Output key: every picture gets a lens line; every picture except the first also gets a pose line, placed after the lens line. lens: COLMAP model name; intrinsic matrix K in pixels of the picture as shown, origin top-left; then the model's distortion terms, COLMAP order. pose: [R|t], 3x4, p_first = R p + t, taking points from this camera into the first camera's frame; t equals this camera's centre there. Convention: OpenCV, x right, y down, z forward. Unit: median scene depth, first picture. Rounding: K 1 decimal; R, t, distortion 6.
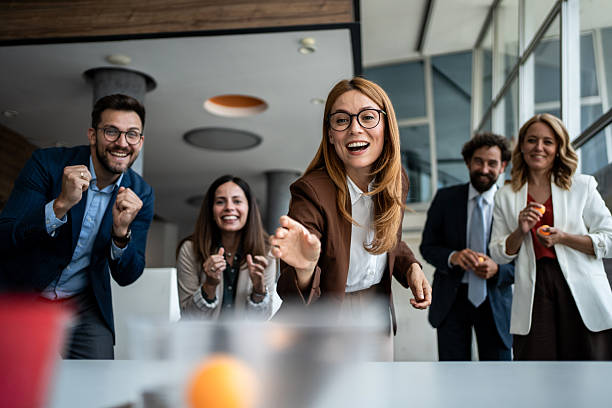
lens RADIAL K [[605.1, 0, 306.0], [0, 605.1, 204.0], [0, 0, 1]] dist [-0.005624, 0.016530]
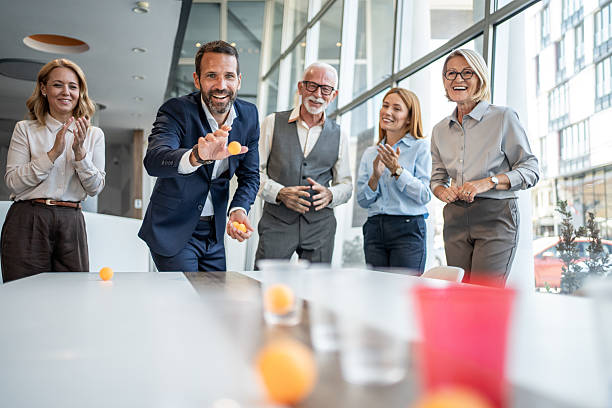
lens RADIAL K [[619.8, 0, 308.4], [0, 619.8, 197.3], [0, 0, 1]] dist [-0.019099, 0.133255]
pose [[0.930716, 0.023190, 0.365006, -0.111771], [-0.061860, 0.993591, 0.094610, -0.032407], [-0.360472, -0.110634, 0.926186, -0.211446]]
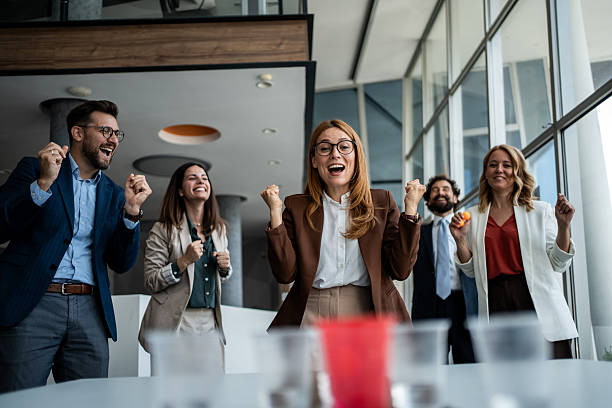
lens RADIAL K [[619.8, 0, 308.4], [0, 619.8, 197.3], [0, 0, 1]] dist [-0.019099, 0.133255]
pose [[0.991963, -0.013406, 0.125819, -0.056600], [0.019677, 0.998618, -0.048734, 0.000410], [-0.124991, 0.050818, 0.990856, -0.080508]]
